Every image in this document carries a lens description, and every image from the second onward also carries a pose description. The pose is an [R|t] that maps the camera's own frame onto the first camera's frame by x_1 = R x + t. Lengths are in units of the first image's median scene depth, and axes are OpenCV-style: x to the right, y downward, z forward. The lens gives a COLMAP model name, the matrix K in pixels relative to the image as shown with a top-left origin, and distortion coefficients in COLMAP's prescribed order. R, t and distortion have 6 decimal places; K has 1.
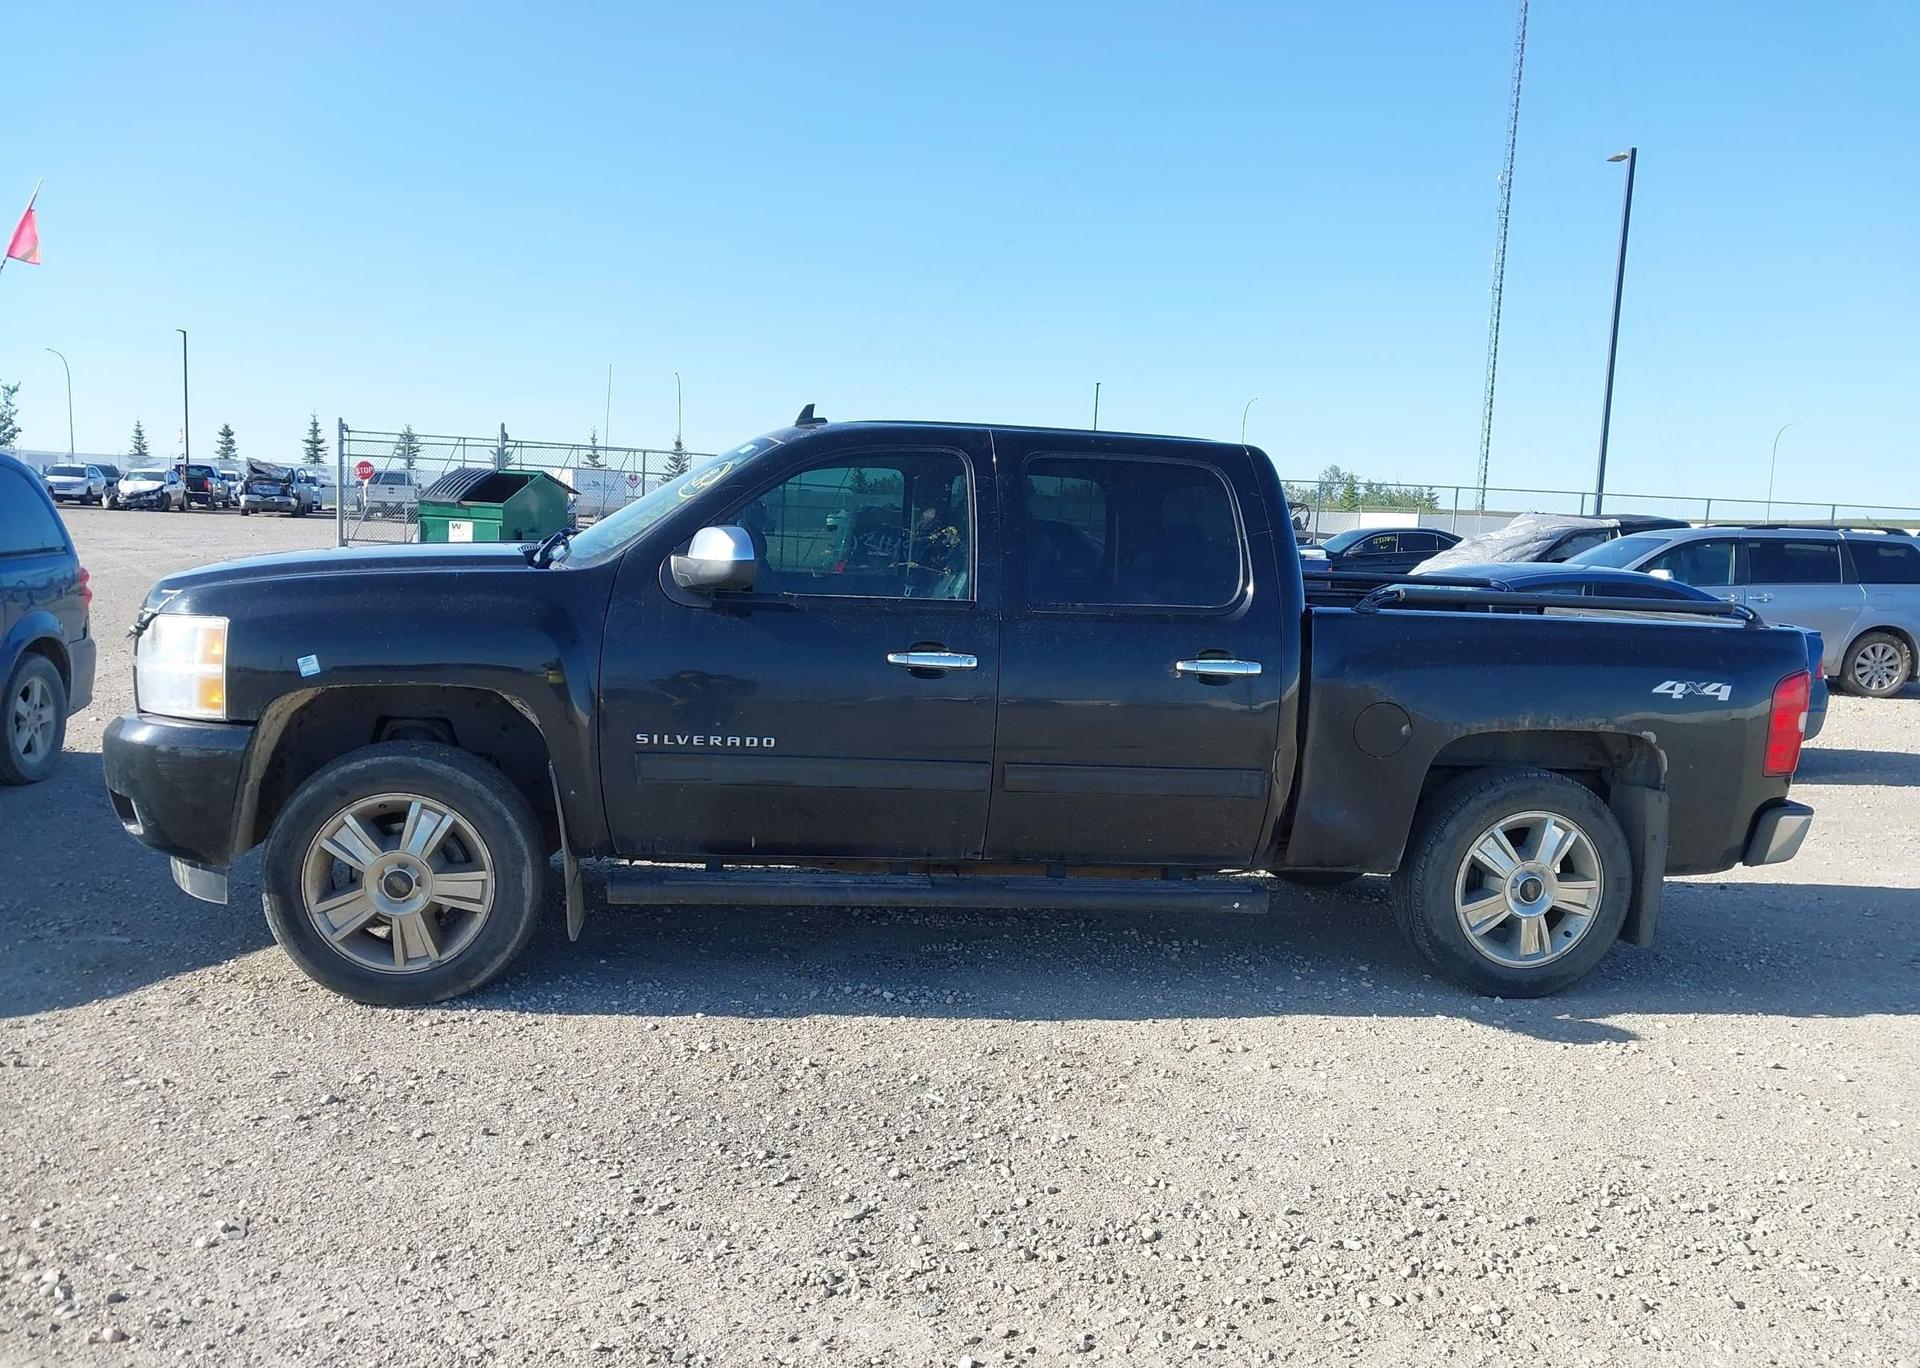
lens RADIAL K [[1509.2, 0, 971.9], [0, 1509.2, 691.3], [0, 0, 1]] dist [0.053251, -0.063654]
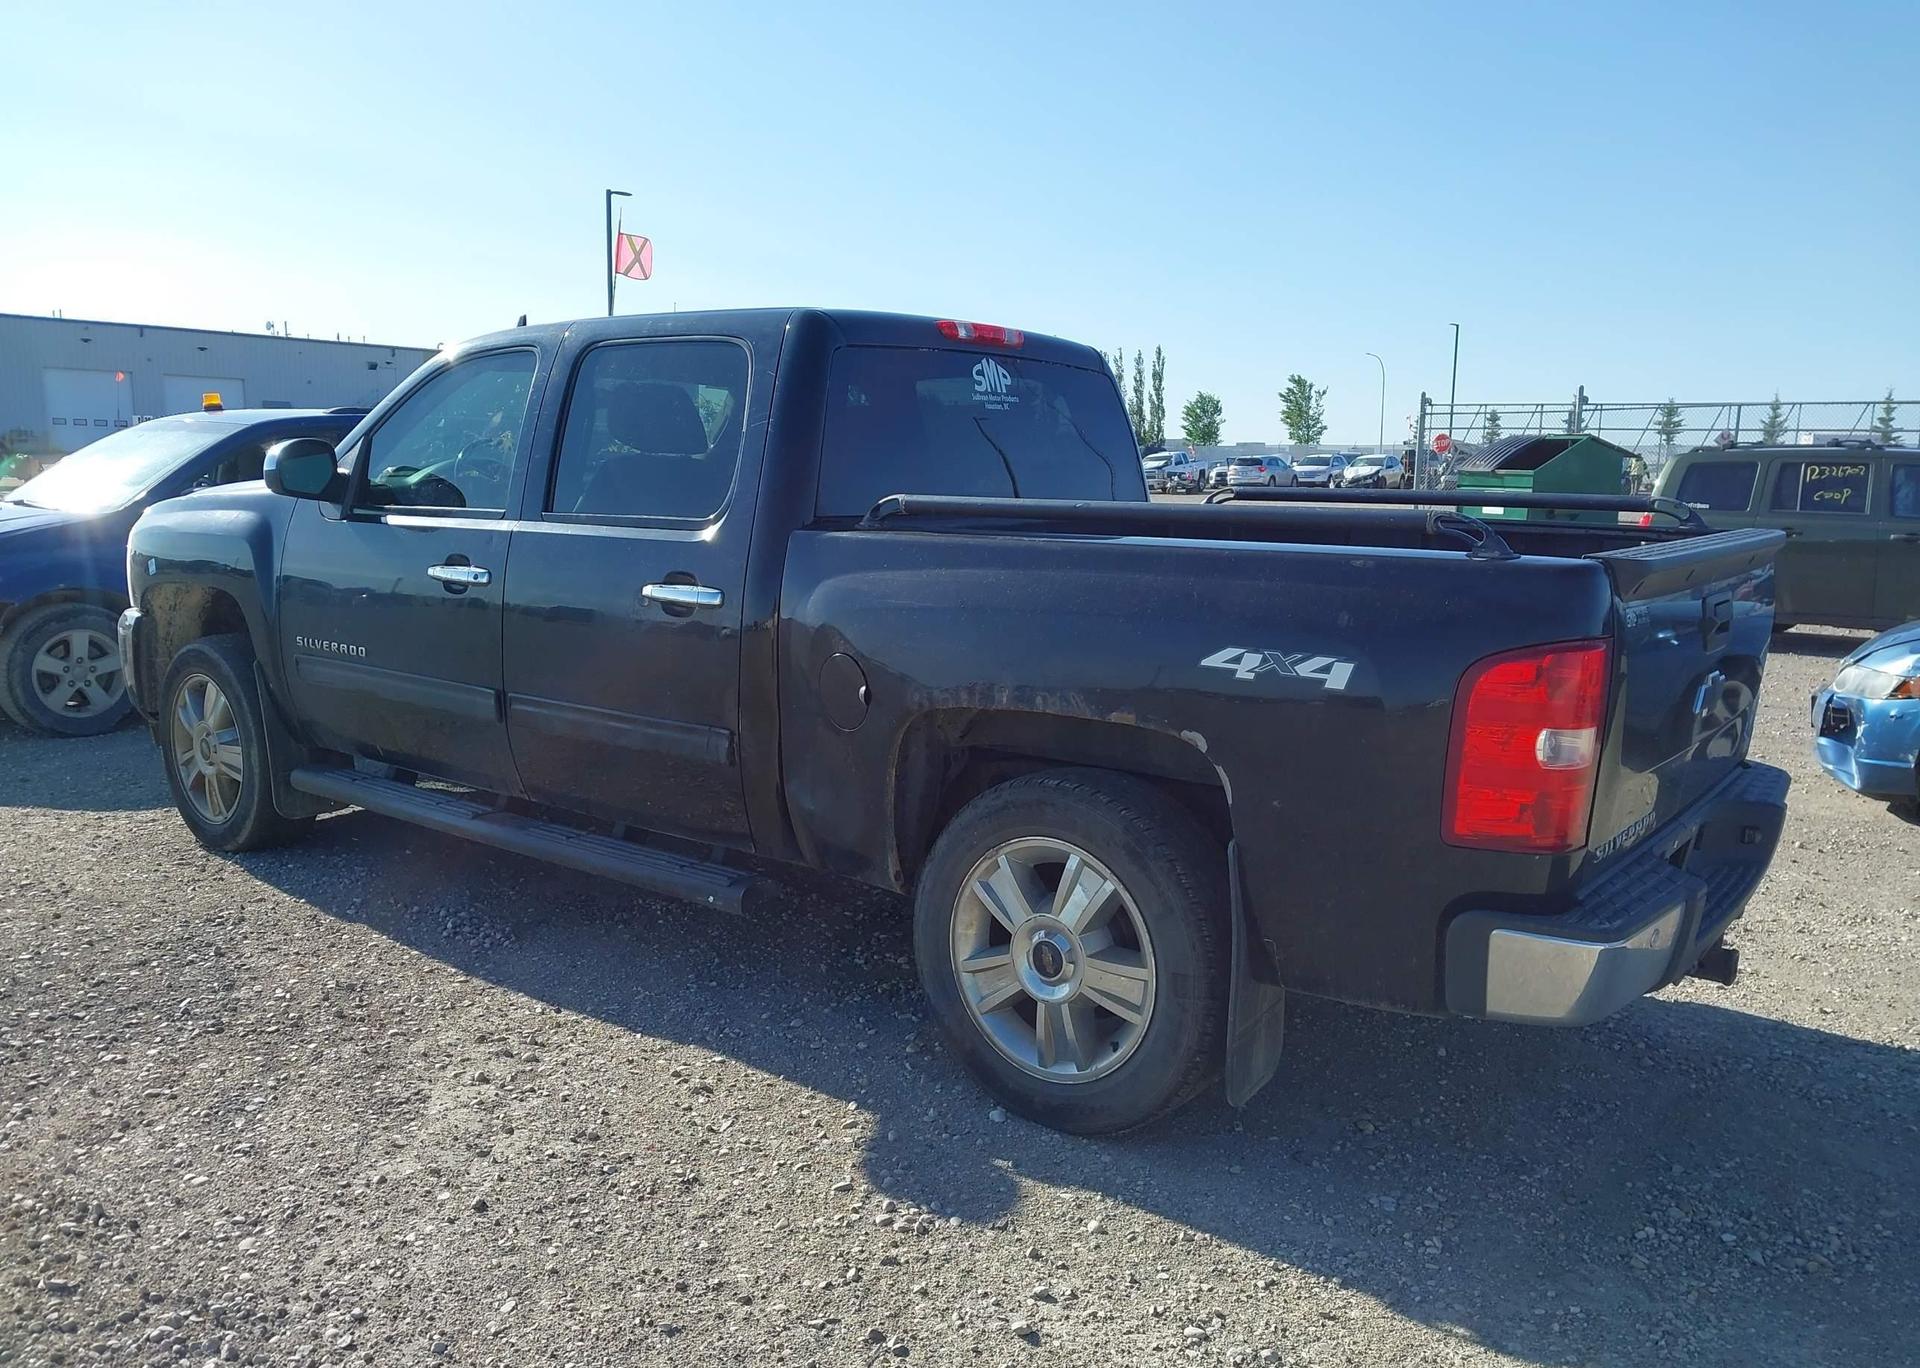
lens RADIAL K [[1509.2, 0, 955.0], [0, 1509.2, 695.6], [0, 0, 1]] dist [0.053251, -0.063654]
pose [[0.673491, 0.076290, -0.735248, 0.812189], [-0.066685, 0.996875, 0.042354, -0.005763], [0.736182, 0.020505, 0.676473, 0.544209]]
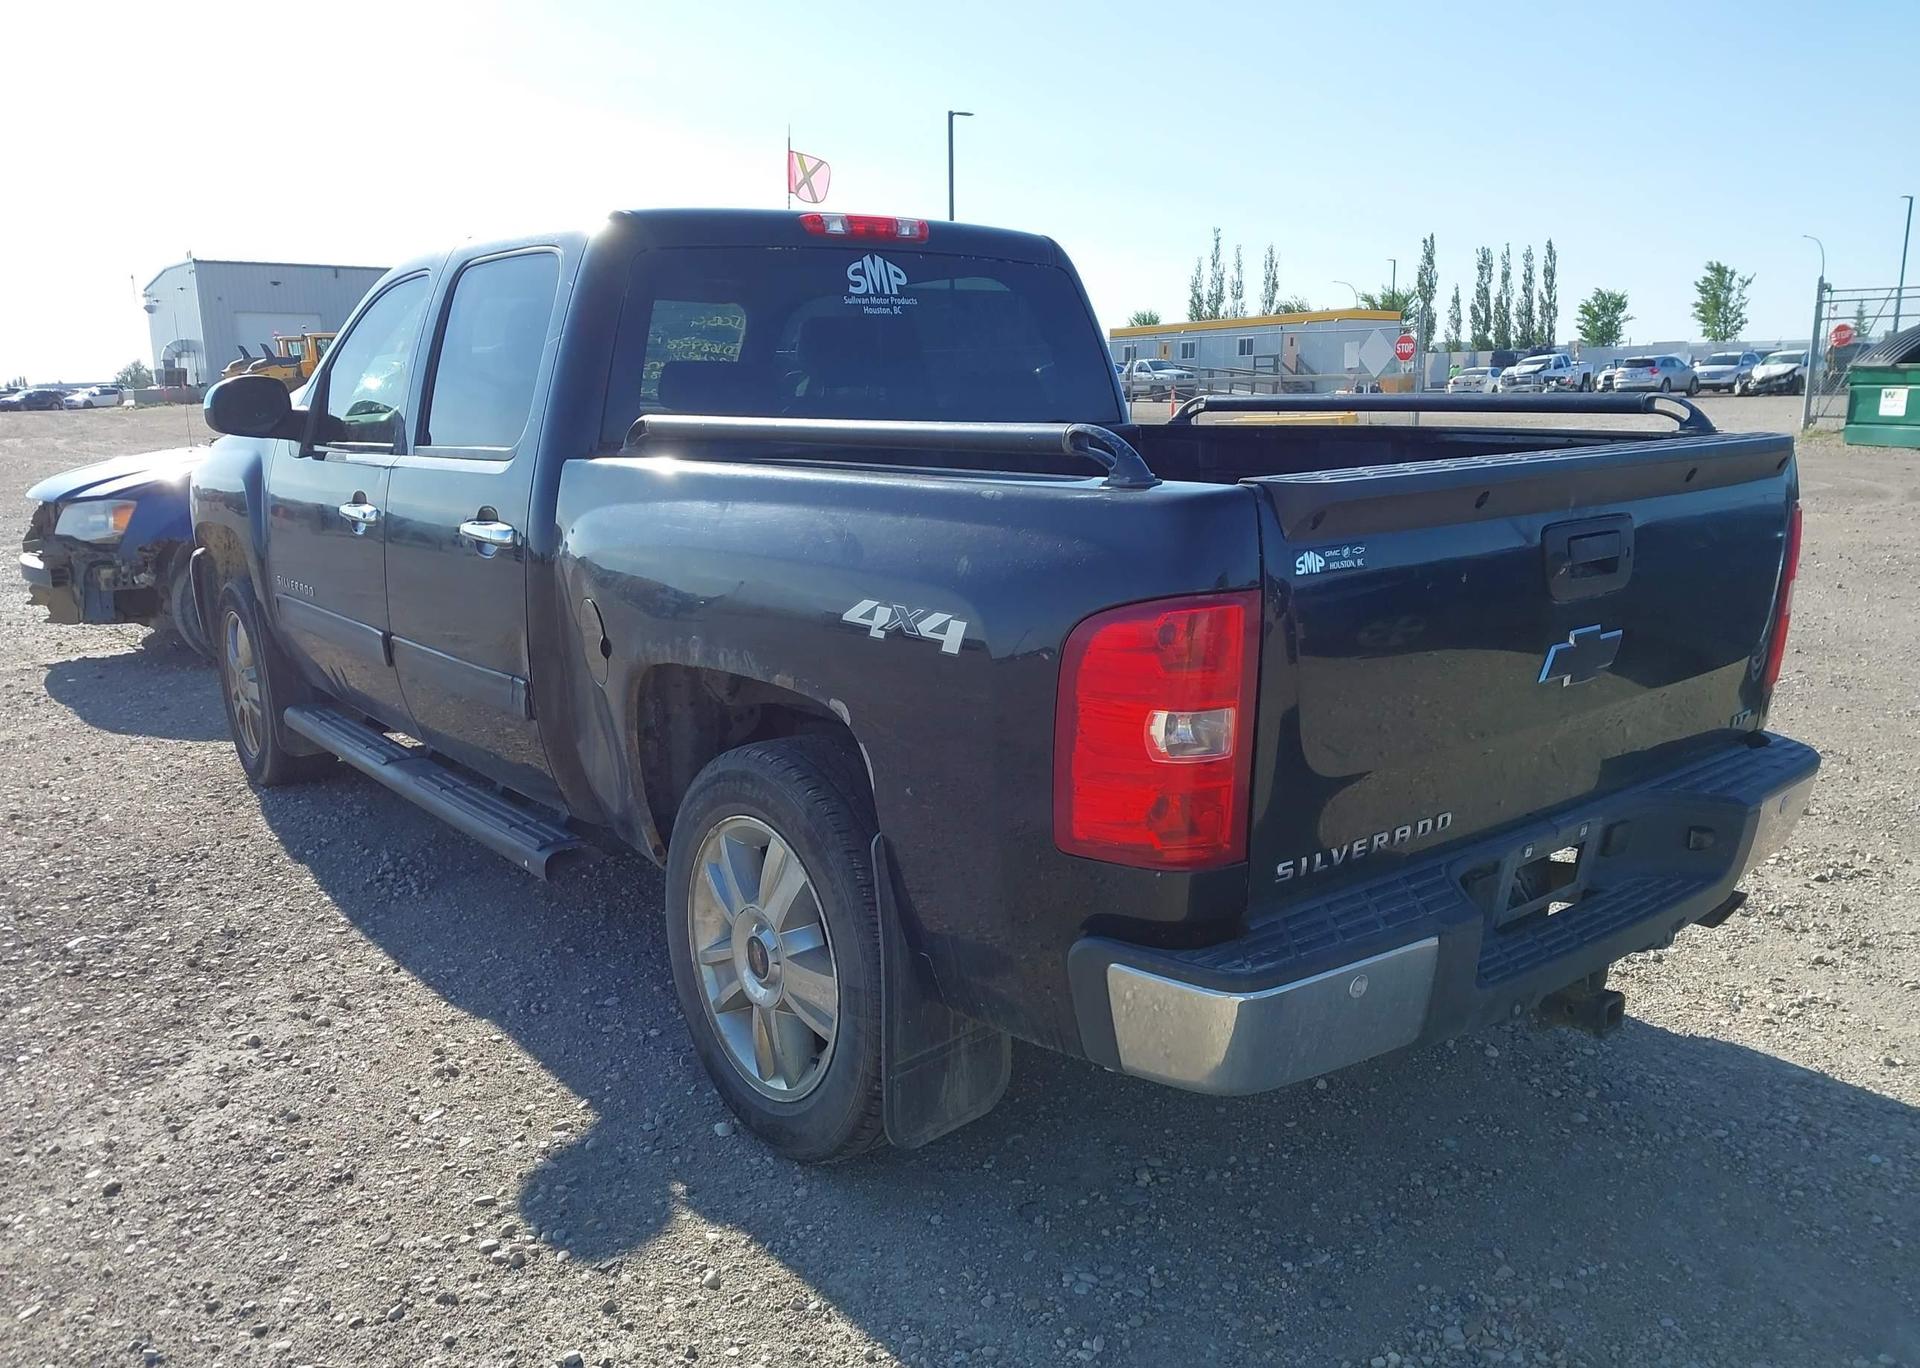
lens RADIAL K [[1509.2, 0, 977.6], [0, 1509.2, 711.5], [0, 0, 1]] dist [0.053251, -0.063654]
pose [[0.479588, 0.131267, -0.867620, 0.882927], [-0.058351, 0.991330, 0.117730, -0.028728], [0.875552, -0.005835, 0.483089, 0.813852]]
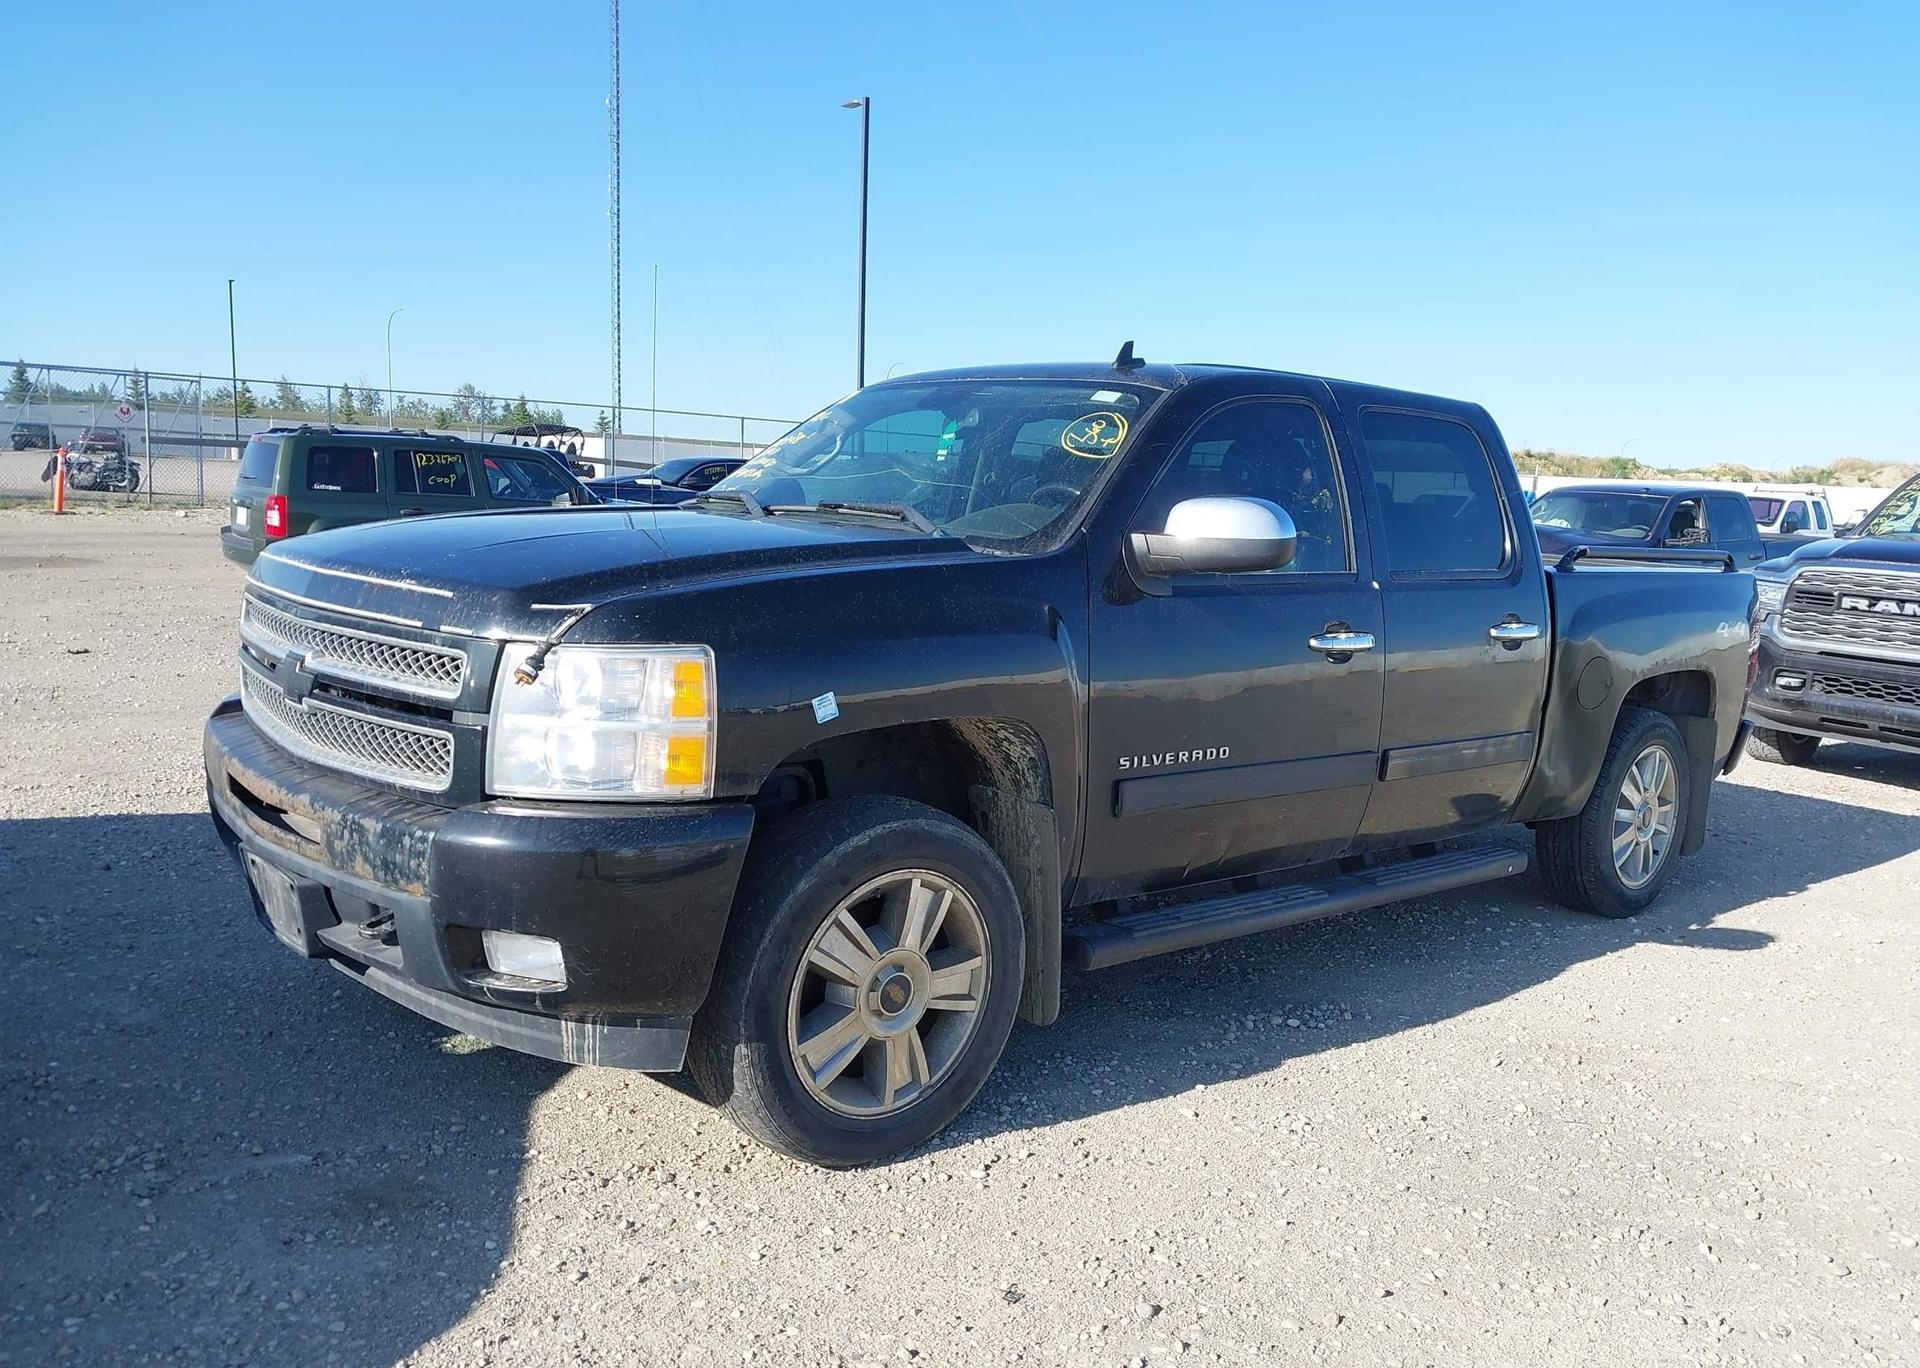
lens RADIAL K [[1509.2, 0, 944.1], [0, 1509.2, 703.1], [0, 0, 1]] dist [0.053251, -0.063654]
pose [[0.853898, -0.078328, 0.514512, -0.633512], [0.048154, 0.996259, 0.071751, -0.055591], [-0.518208, -0.036492, 0.854476, 0.329035]]
